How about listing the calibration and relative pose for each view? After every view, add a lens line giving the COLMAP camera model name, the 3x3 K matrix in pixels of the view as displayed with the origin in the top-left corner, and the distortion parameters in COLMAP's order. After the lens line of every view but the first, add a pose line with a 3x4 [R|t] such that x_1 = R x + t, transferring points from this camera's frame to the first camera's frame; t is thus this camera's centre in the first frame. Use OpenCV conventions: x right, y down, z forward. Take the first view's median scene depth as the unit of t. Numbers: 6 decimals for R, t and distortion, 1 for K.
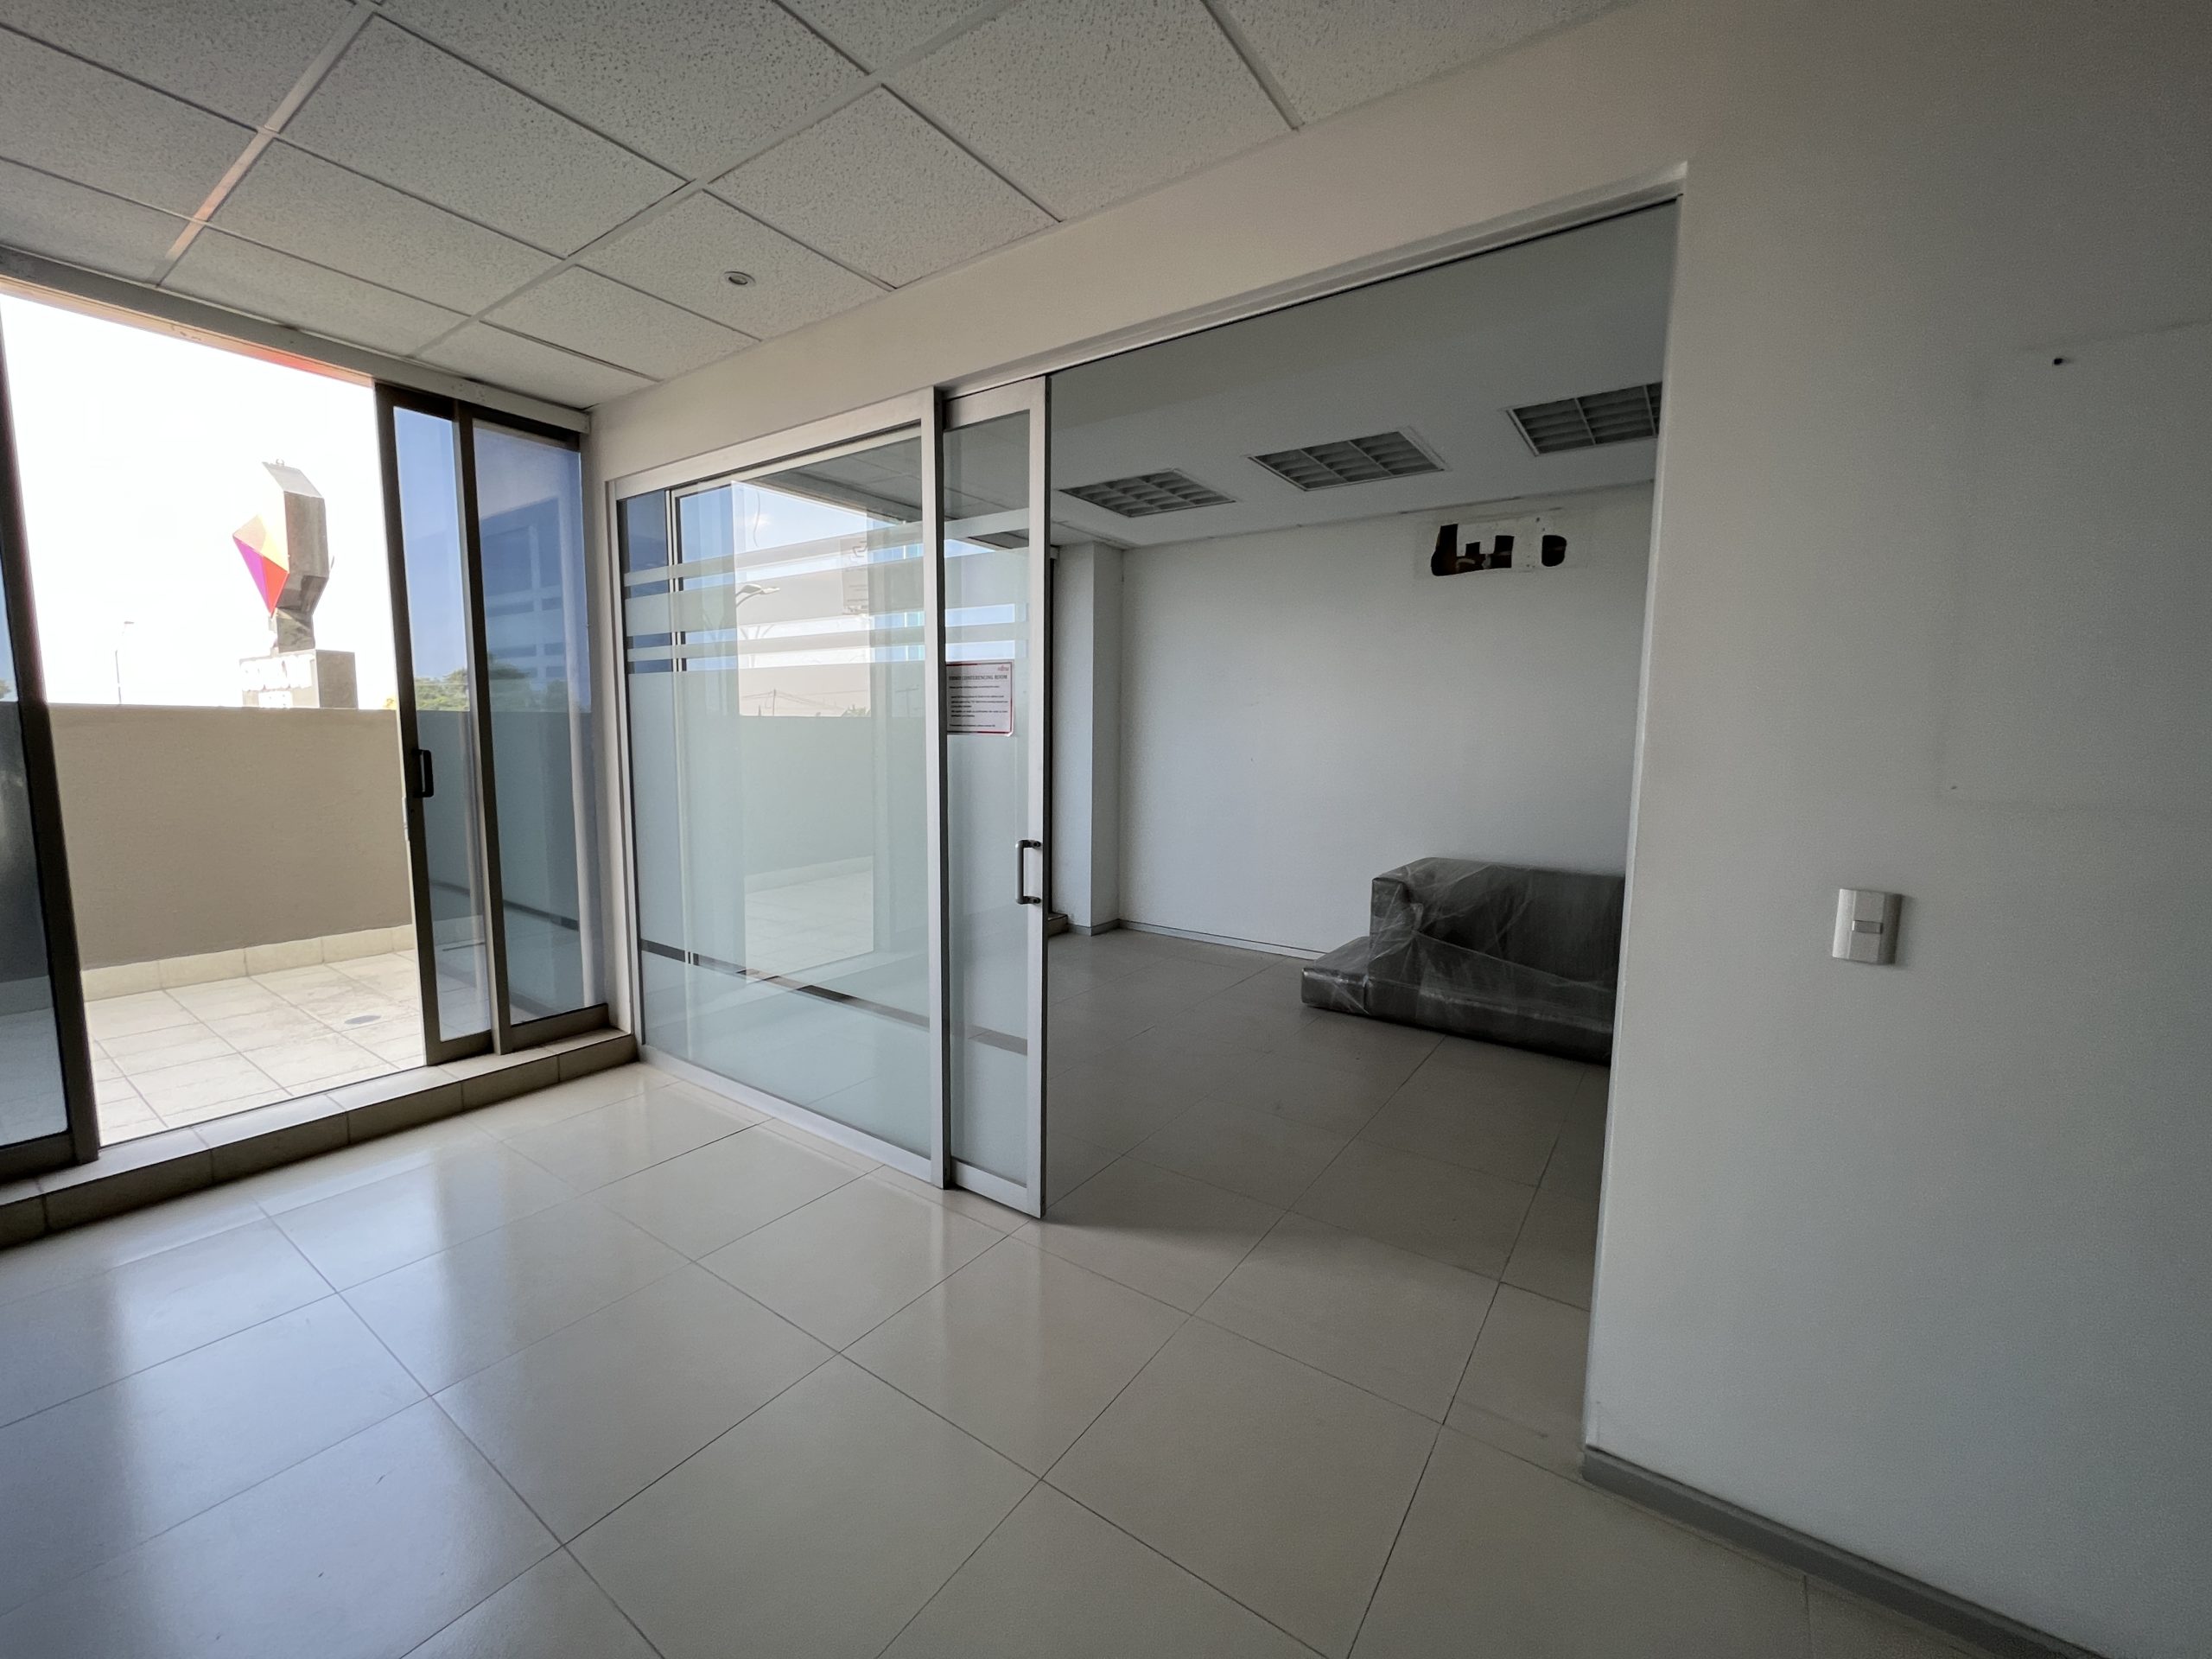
lens RADIAL K [[888.5, 0, 1103.8], [0, 888.5, 812.7], [0, 0, 1]] dist [0.003803, 0.000509]
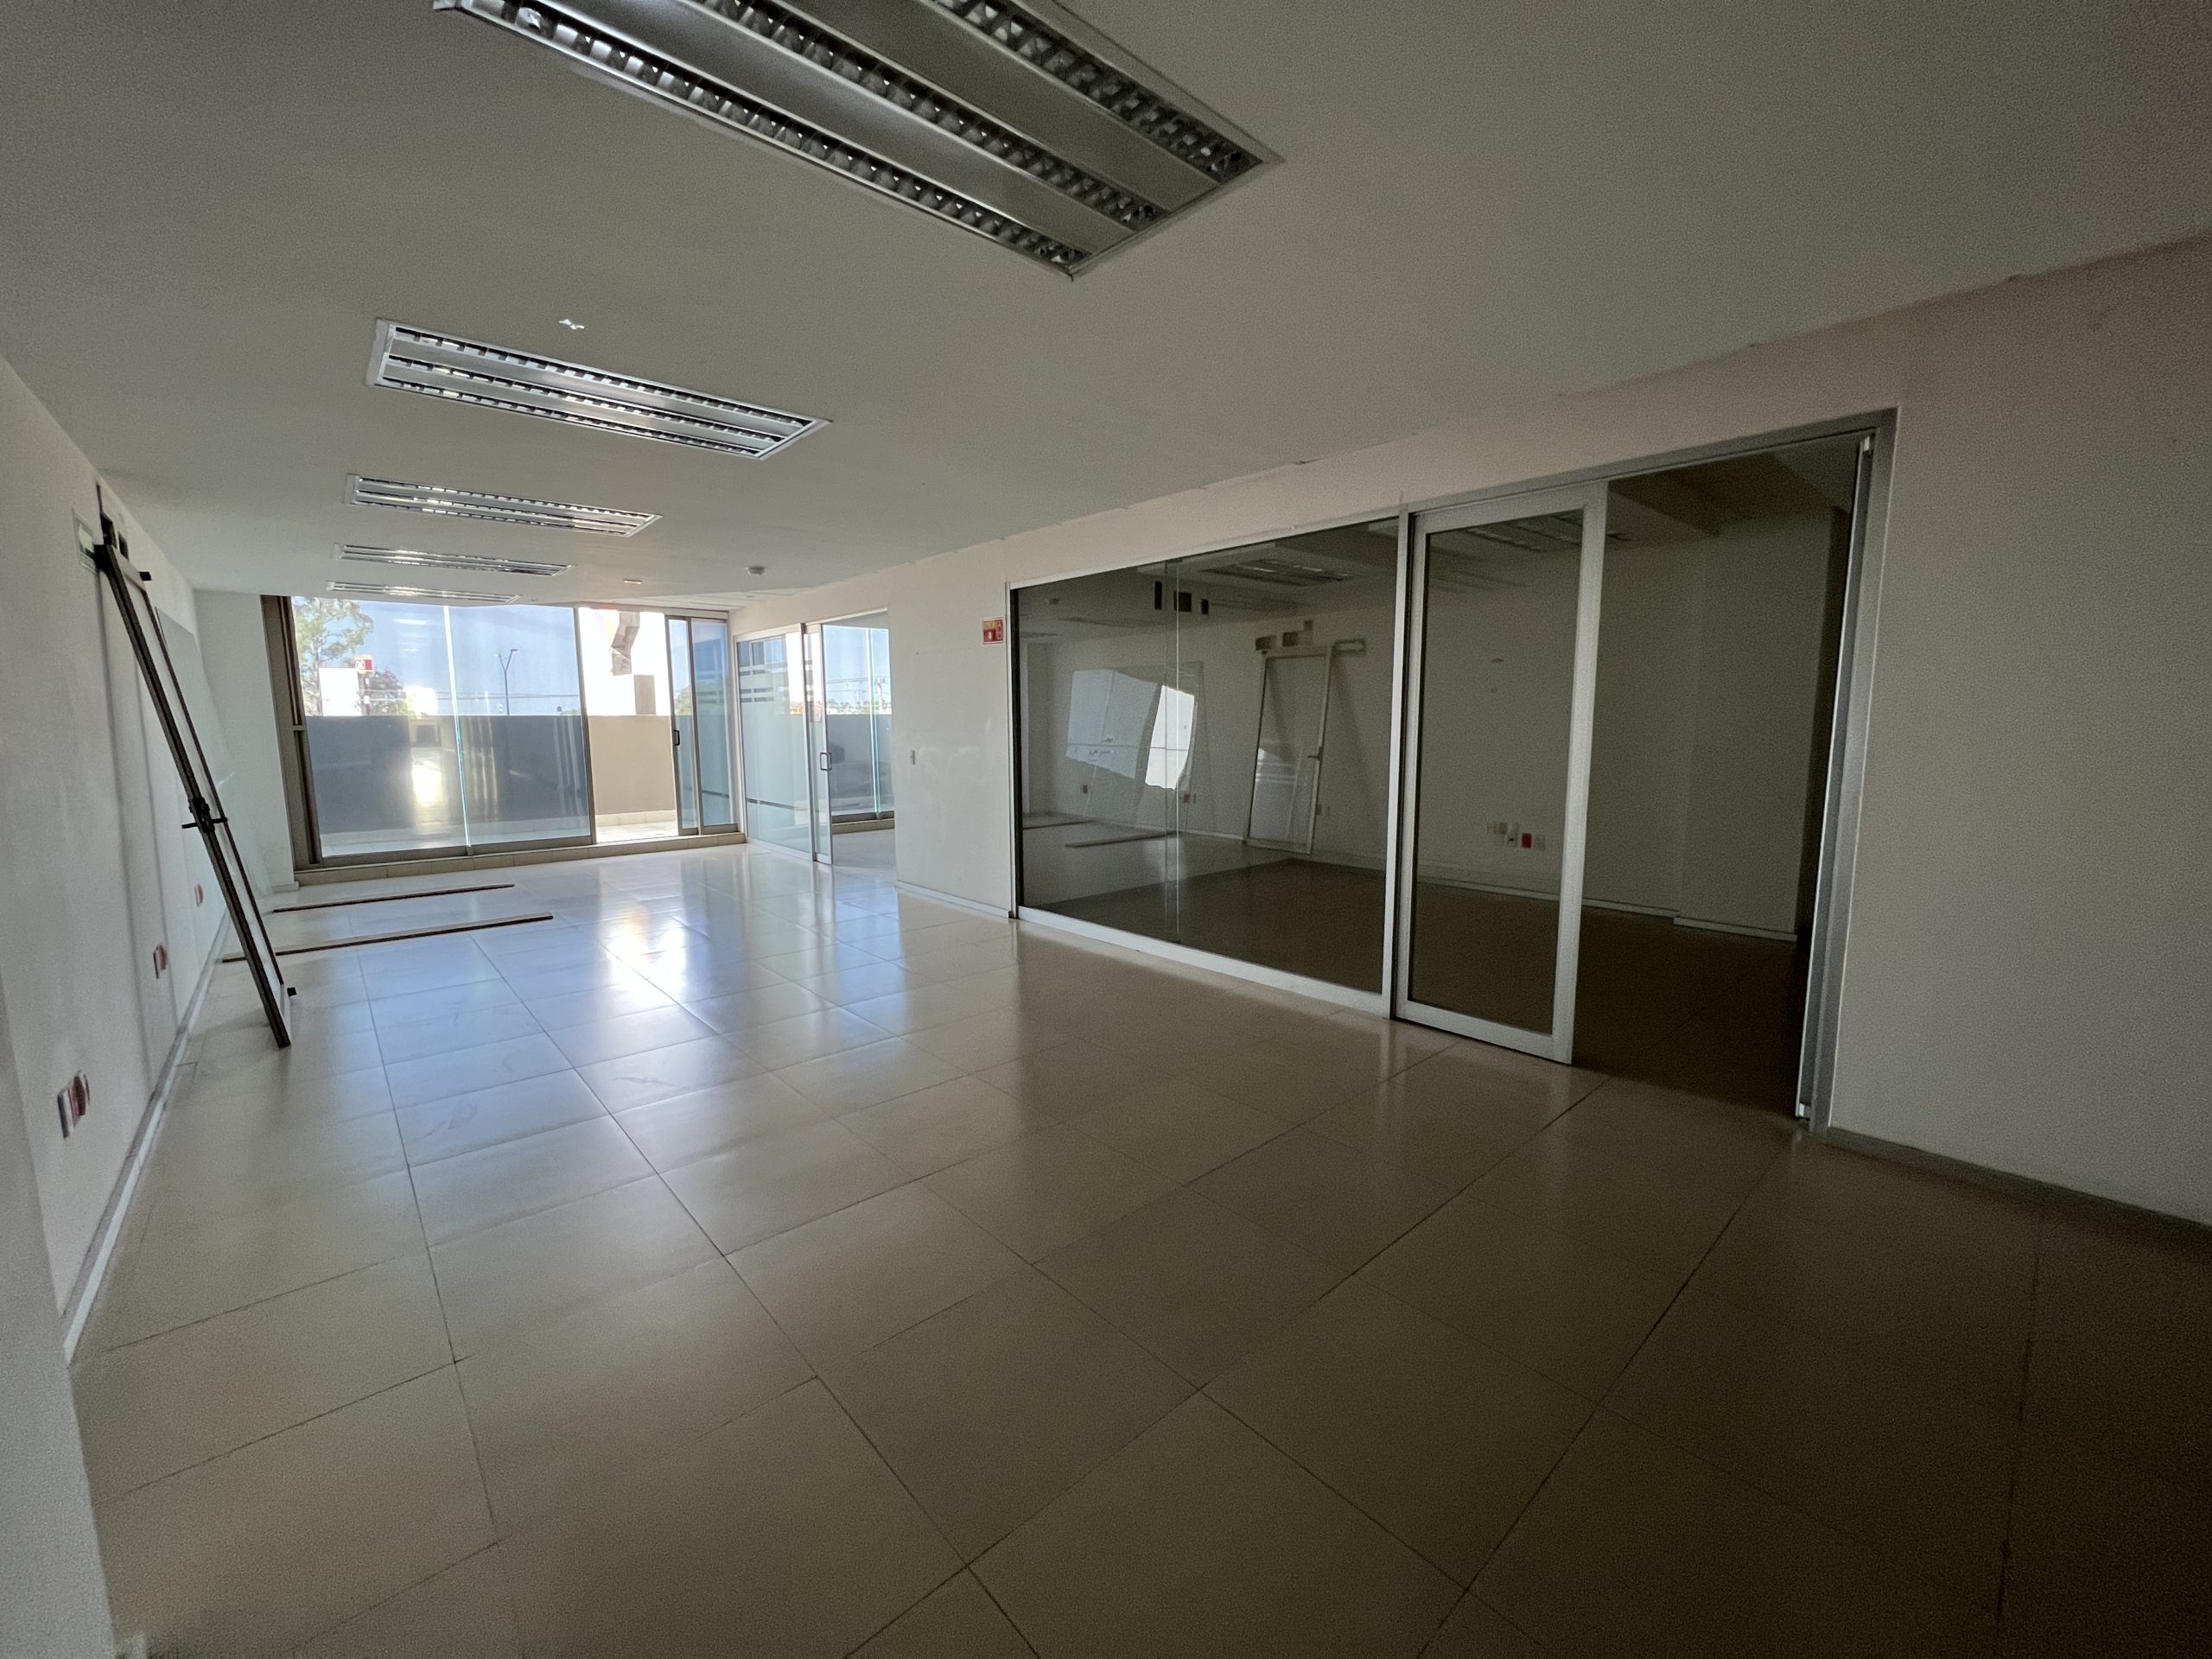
lens RADIAL K [[888.5, 0, 1107.9], [0, 888.5, 836.7], [0, 0, 1]] dist [0.003803, 0.000509]
pose [[0.974122, 0.024155, -0.224730, 1.245443], [-0.018008, 0.999407, 0.029363, 0.165794], [0.225305, -0.024556, 0.973979, -1.496958]]
